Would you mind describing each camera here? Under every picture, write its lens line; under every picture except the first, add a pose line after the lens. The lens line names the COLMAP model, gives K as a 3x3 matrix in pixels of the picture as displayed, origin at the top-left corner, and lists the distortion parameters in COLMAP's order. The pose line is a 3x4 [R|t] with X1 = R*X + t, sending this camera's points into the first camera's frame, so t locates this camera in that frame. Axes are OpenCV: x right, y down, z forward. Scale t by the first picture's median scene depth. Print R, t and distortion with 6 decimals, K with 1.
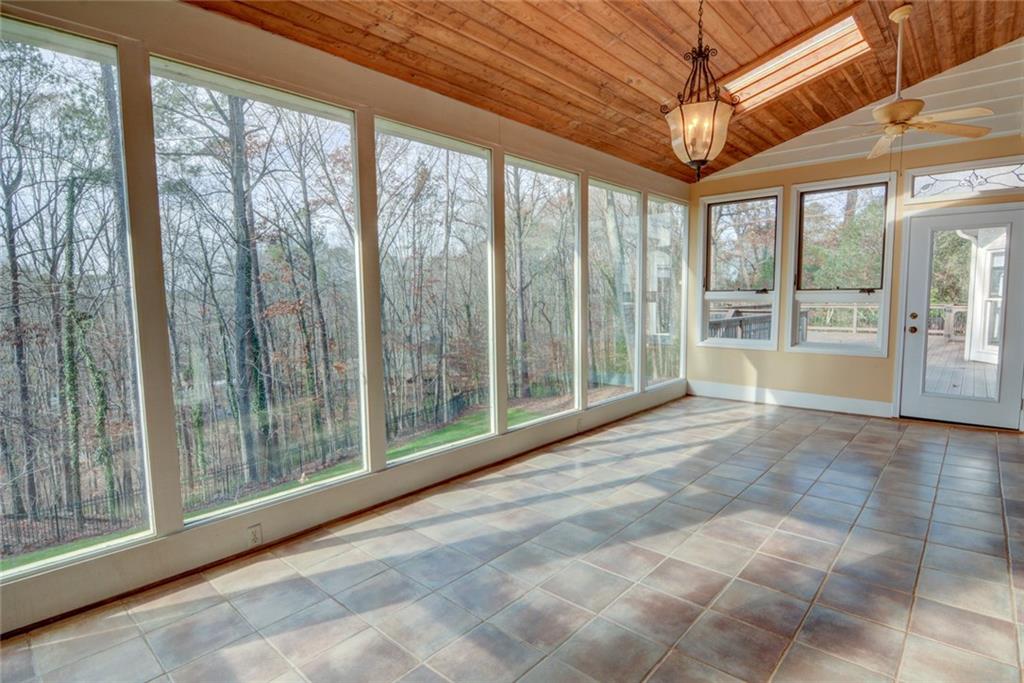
lens RADIAL K [[518.8, 0, 512.0], [0, 518.8, 341.5], [0, 0, 1]] dist [-0.011959, -0.000710]
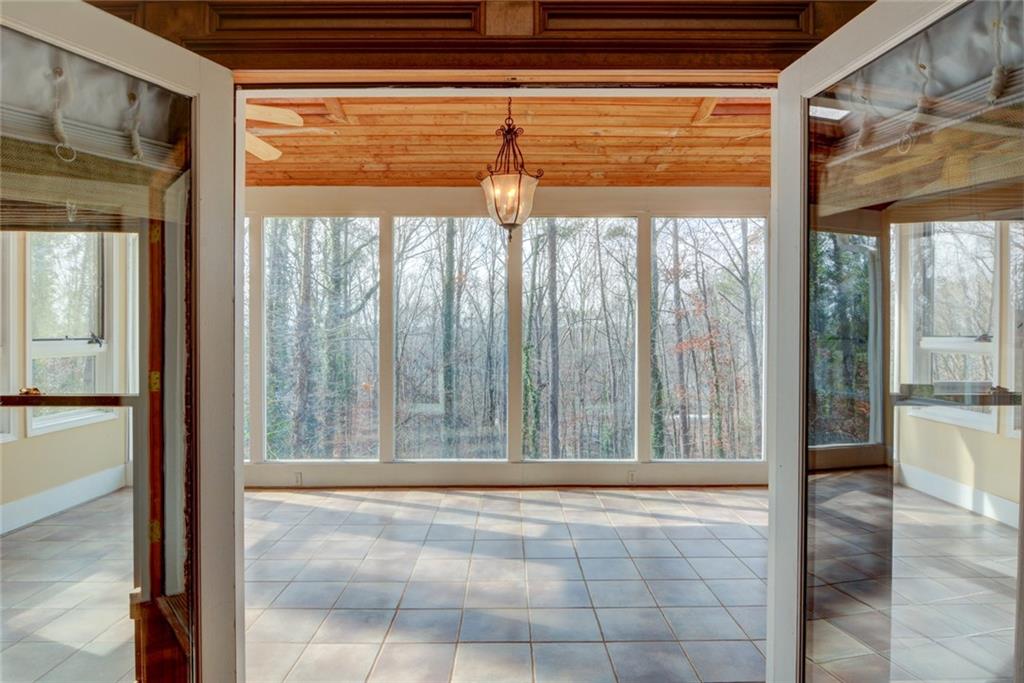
lens RADIAL K [[566.9, 0, 512.0], [0, 566.9, 341.5], [0, 0, 1]] dist [-0.004042, -0.000810]
pose [[0.676626, 0.018549, -0.736093, 0.959254], [-0.071717, 0.996590, -0.040810, -0.035771], [0.732826, 0.080403, 0.675649, 0.156943]]
